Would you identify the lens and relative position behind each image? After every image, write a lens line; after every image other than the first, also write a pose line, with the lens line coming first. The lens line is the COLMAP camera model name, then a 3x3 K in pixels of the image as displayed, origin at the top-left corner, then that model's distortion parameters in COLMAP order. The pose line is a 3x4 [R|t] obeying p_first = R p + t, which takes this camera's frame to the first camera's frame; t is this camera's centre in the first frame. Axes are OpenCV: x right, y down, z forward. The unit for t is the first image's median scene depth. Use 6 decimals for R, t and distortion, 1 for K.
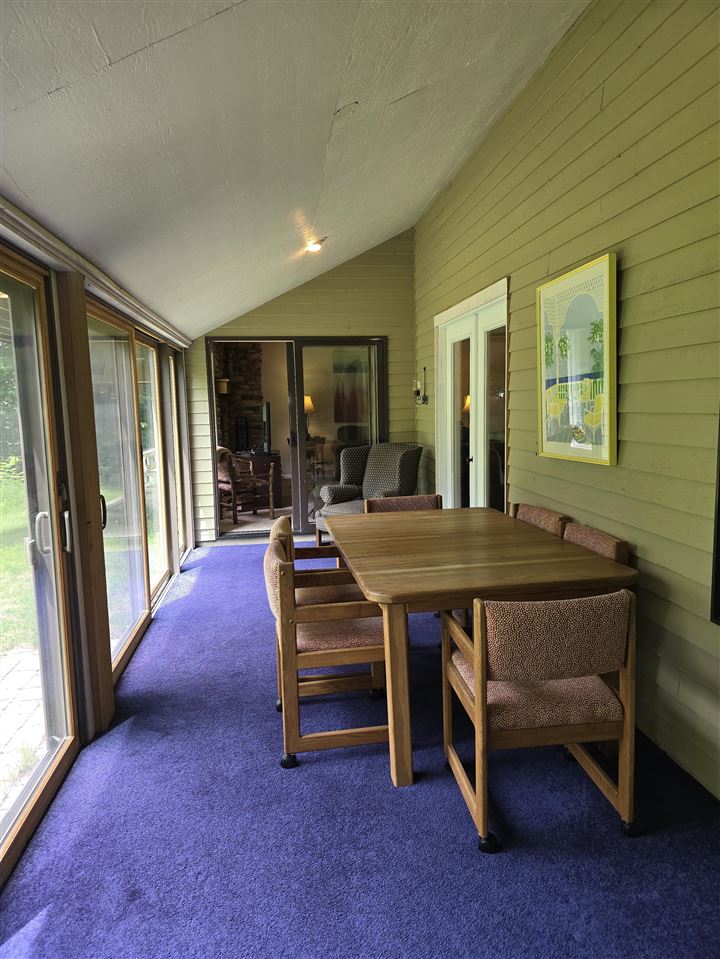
lens RADIAL K [[646.9, 0, 361.6], [0, 646.9, 477.6], [0, 0, 1]] dist [0.009050, -0.001381]
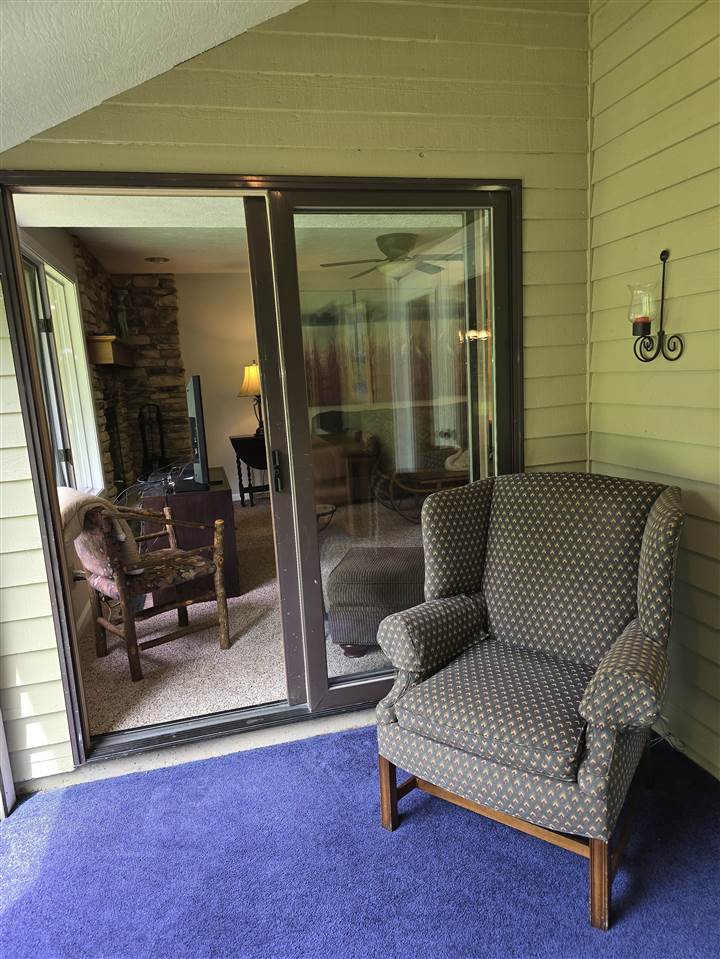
lens RADIAL K [[646.9, 0, 361.5], [0, 646.9, 482.9], [0, 0, 1]] dist [0.009050, -0.001381]
pose [[0.992573, -0.056704, 0.107629, -0.087784], [0.051434, 0.997367, 0.051118, -0.062065], [-0.110244, -0.045203, 0.992876, 0.561831]]
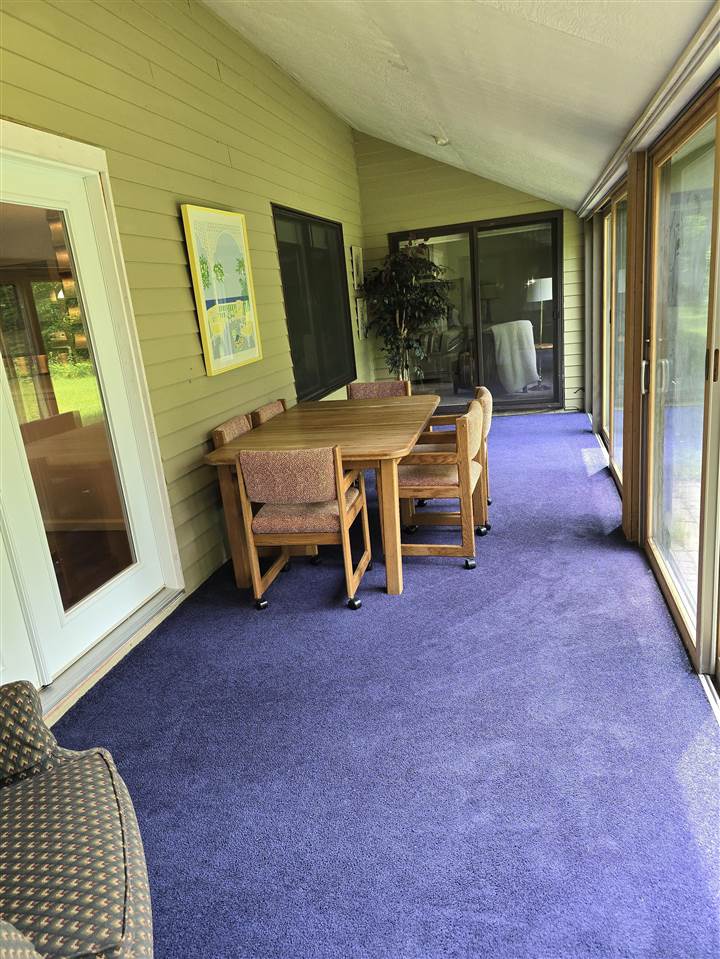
lens RADIAL K [[646.9, 0, 360.4], [0, 646.9, 478.8], [0, 0, 1]] dist [0.009050, -0.001381]
pose [[-0.920084, 0.006059, 0.391675, -0.369445], [0.159989, 0.918495, 0.361621, -0.235282], [-0.357560, 0.395386, -0.846062, 1.994313]]
